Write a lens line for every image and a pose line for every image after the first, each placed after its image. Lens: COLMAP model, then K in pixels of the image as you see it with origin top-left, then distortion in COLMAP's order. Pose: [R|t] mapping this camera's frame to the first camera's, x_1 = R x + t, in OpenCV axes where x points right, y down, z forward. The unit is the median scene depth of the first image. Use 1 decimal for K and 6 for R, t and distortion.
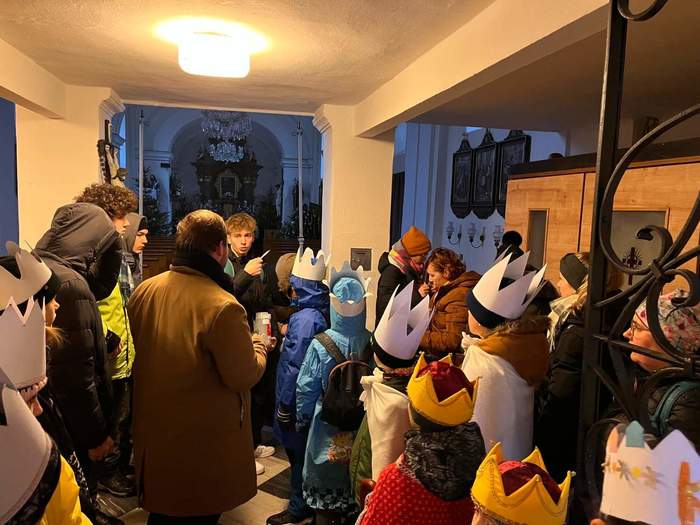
lens RADIAL K [[523.9, 0, 351.9], [0, 523.9, 262.4], [0, 0, 1]] dist [-0.004496, -0.023647]
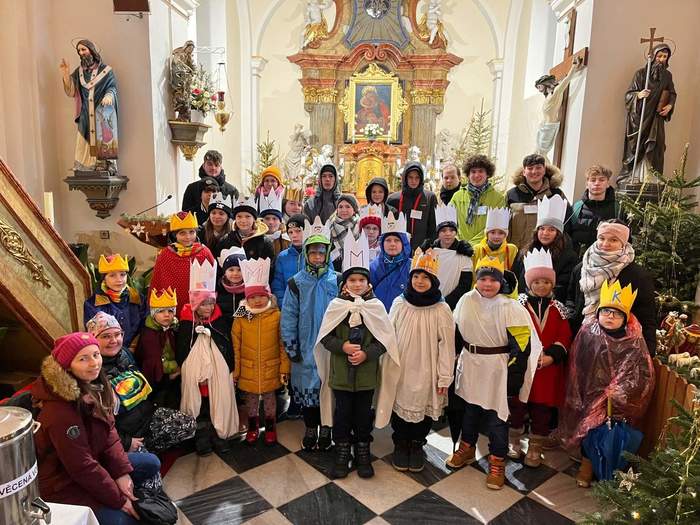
lens RADIAL K [[523.9, 0, 349.3], [0, 523.9, 264.5], [0, 0, 1]] dist [-0.004496, -0.023647]
pose [[0.955824, 0.046889, -0.290174, -0.157232], [-0.018882, 0.994950, 0.098575, -0.080648], [0.293331, -0.088741, 0.951883, 0.713791]]
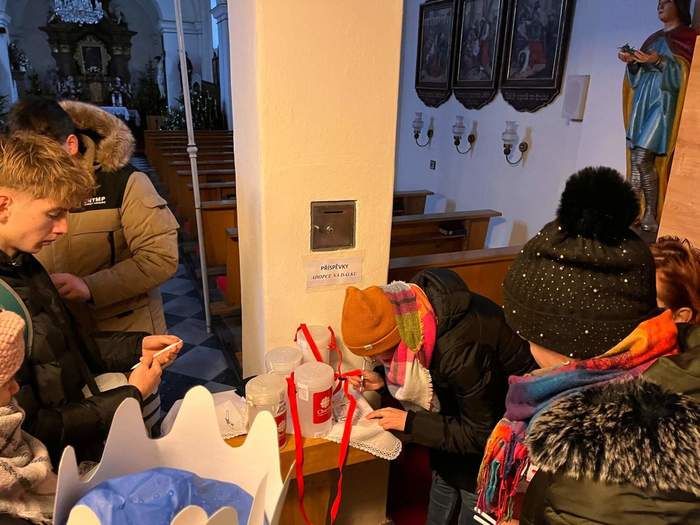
lens RADIAL K [[523.9, 0, 351.5], [0, 523.9, 263.3], [0, 0, 1]] dist [-0.004496, -0.023647]
pose [[0.982958, -0.062653, 0.172826, -0.010475], [0.022230, 0.973742, 0.226566, -0.017137], [-0.182483, -0.218863, 0.958540, 0.129518]]
